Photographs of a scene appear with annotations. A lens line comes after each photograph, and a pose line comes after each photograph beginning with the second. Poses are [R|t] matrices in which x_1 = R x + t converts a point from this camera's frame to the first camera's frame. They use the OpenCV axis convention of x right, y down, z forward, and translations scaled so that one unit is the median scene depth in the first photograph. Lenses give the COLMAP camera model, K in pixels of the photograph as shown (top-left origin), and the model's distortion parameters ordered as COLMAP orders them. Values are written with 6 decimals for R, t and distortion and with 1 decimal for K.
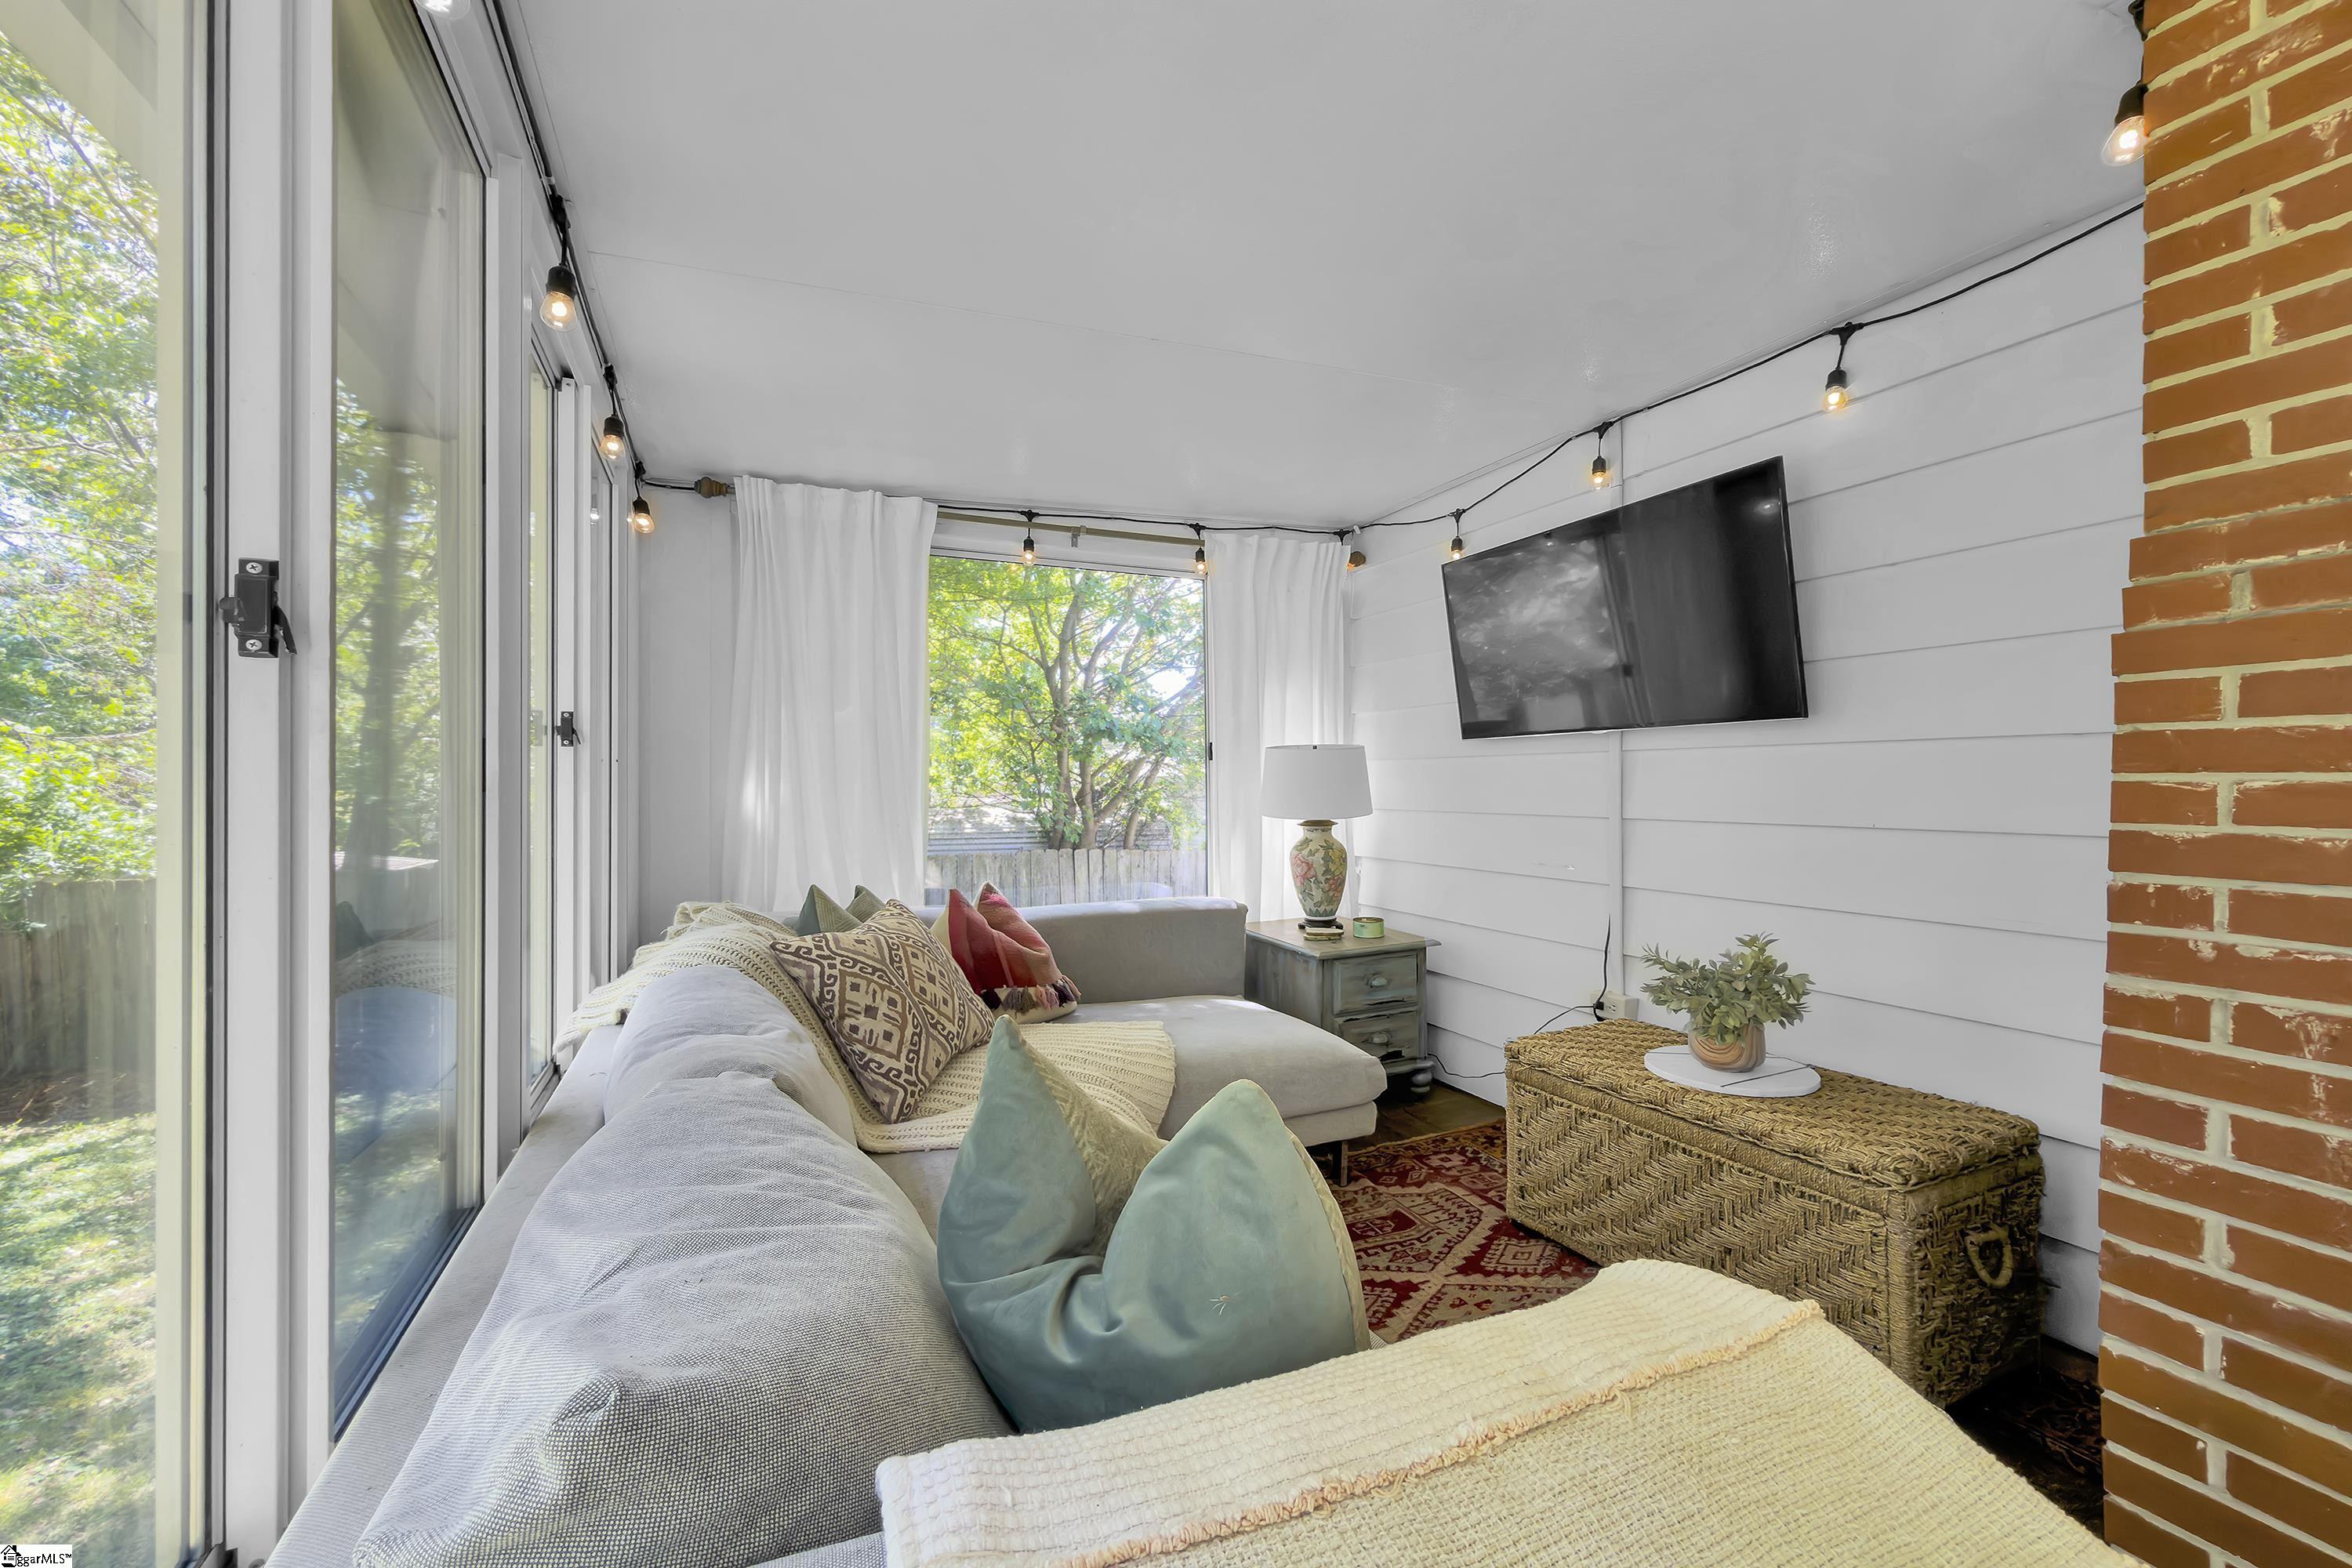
lens RADIAL K [[945.9, 0, 1175.0], [0, 945.9, 781.9], [0, 0, 1]] dist [-0.001782, 0.000269]
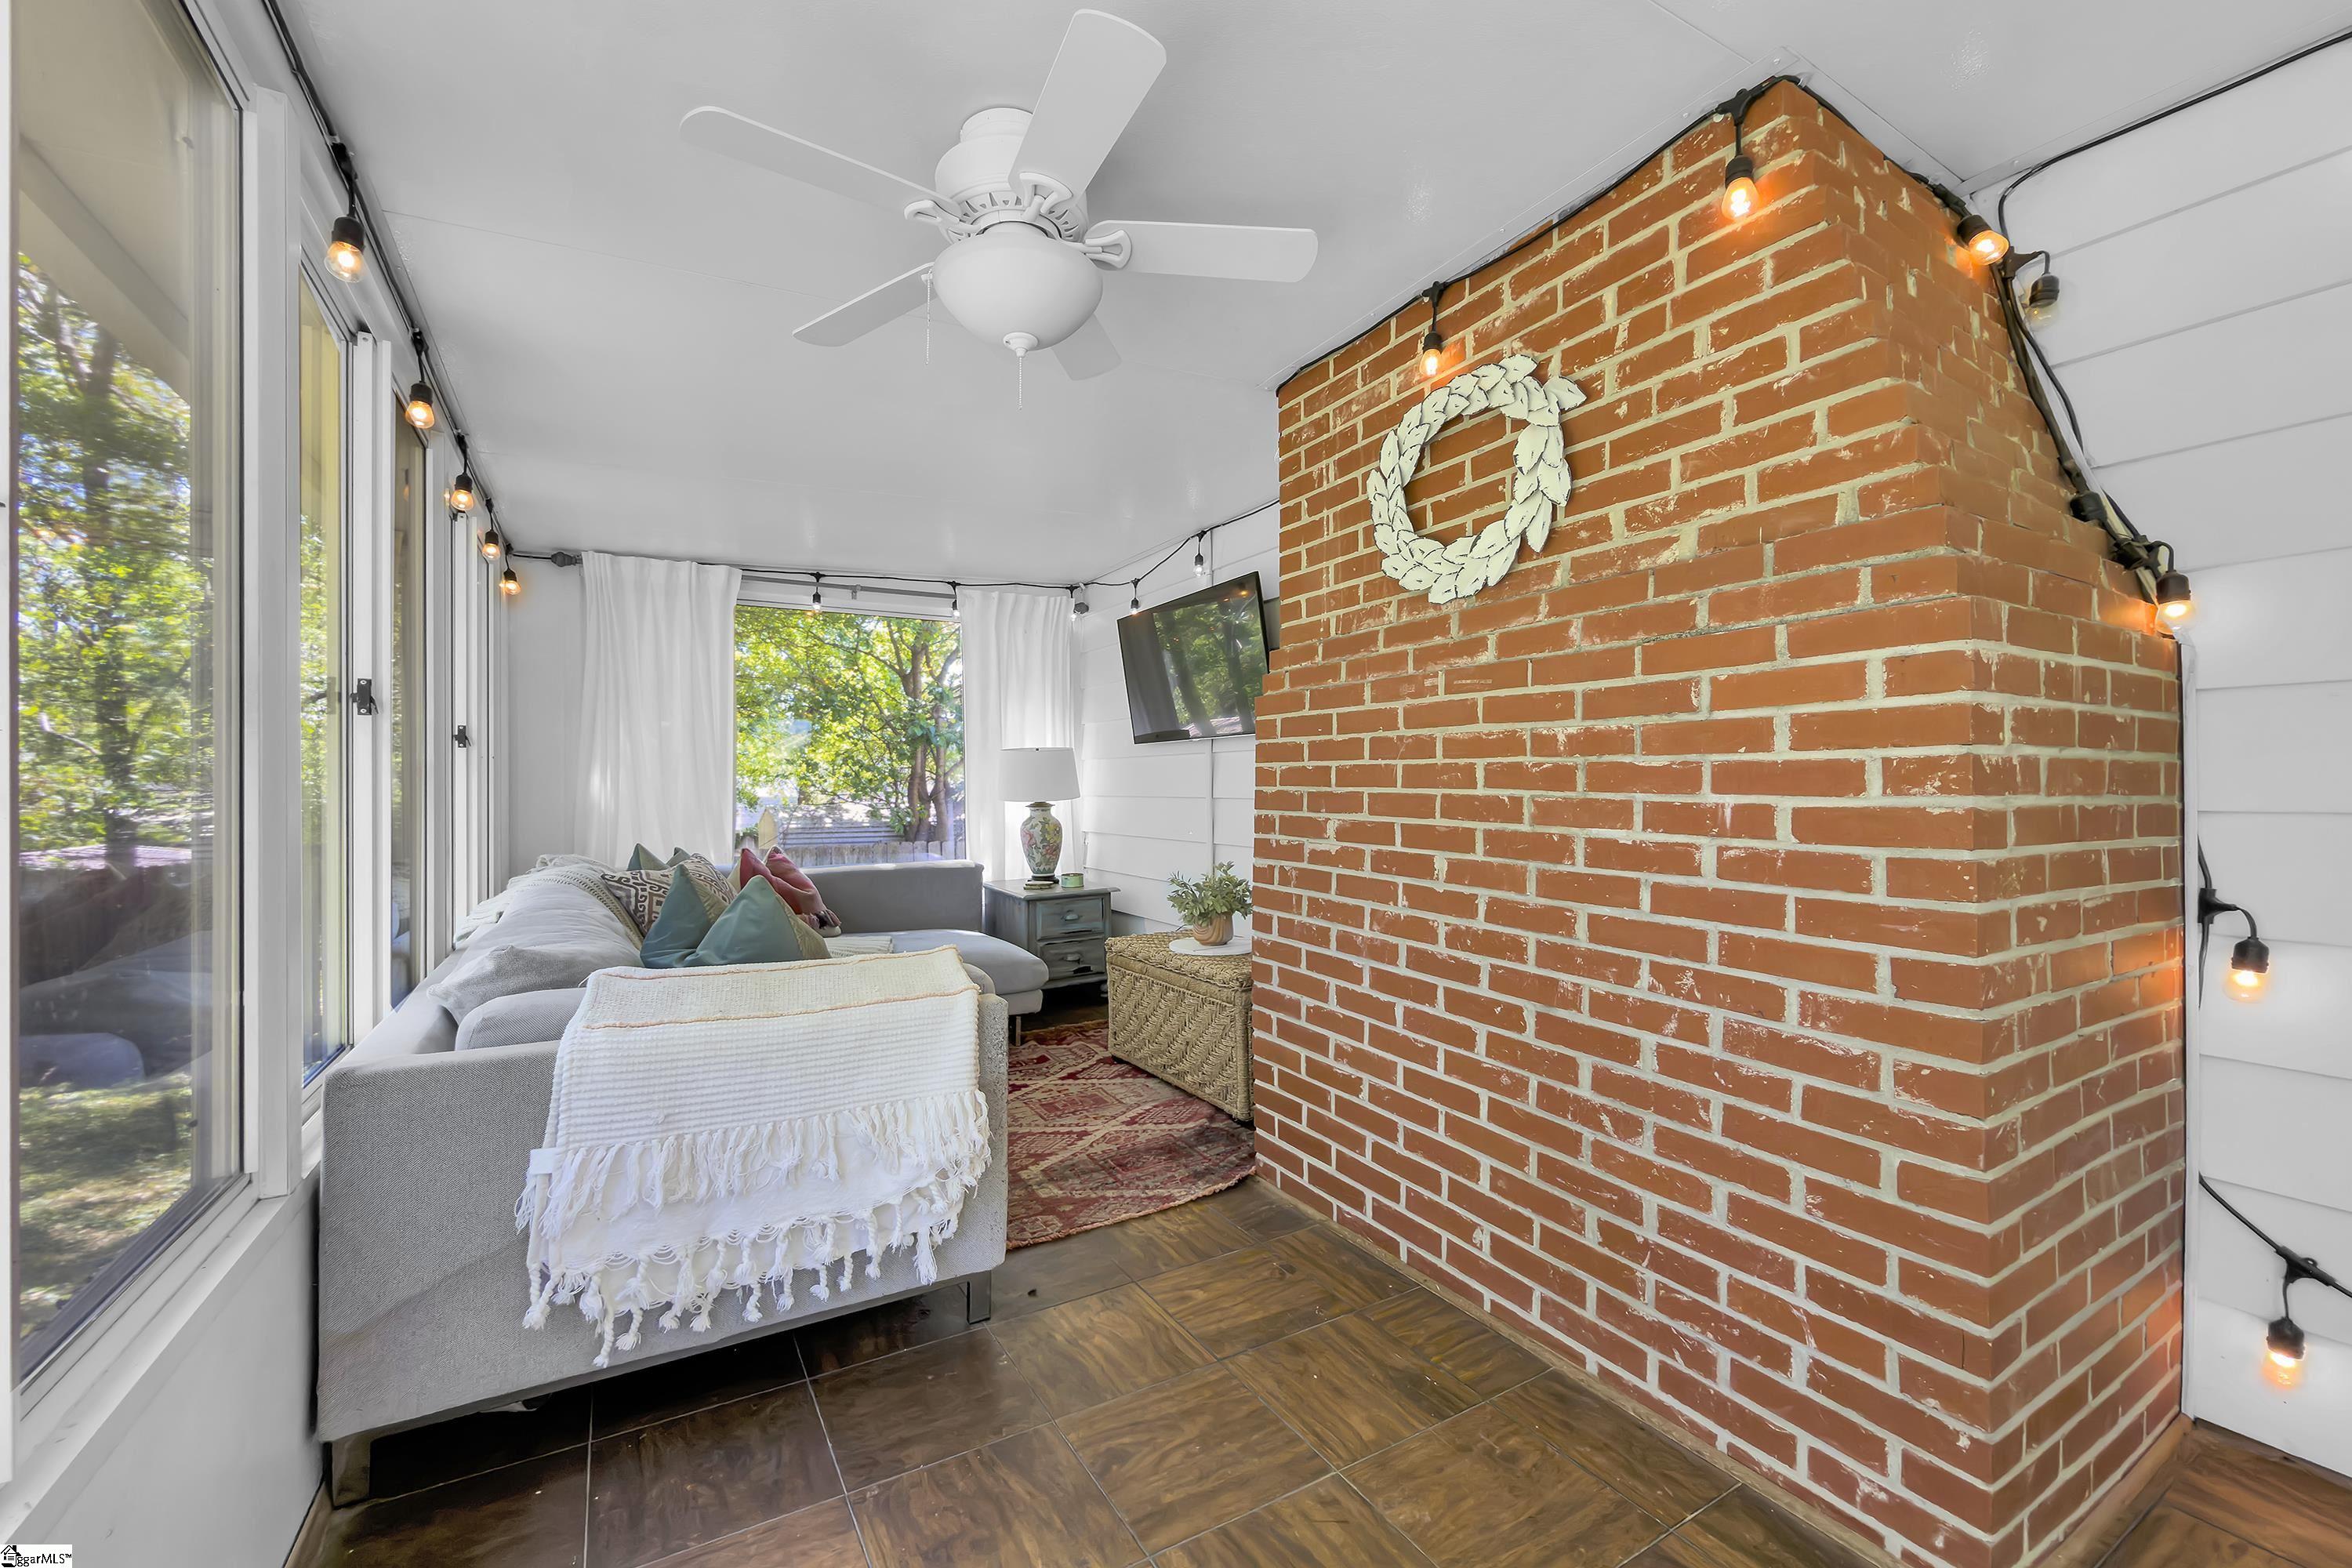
lens RADIAL K [[945.9, 0, 1174.9], [0, 945.9, 787.7], [0, 0, 1]] dist [-0.001782, 0.000269]
pose [[0.994780, -0.001355, 0.102031, 0.234341], [0.000950, 0.999991, 0.004020, 0.014860], [-0.102036, -0.003903, 0.994773, -0.426851]]
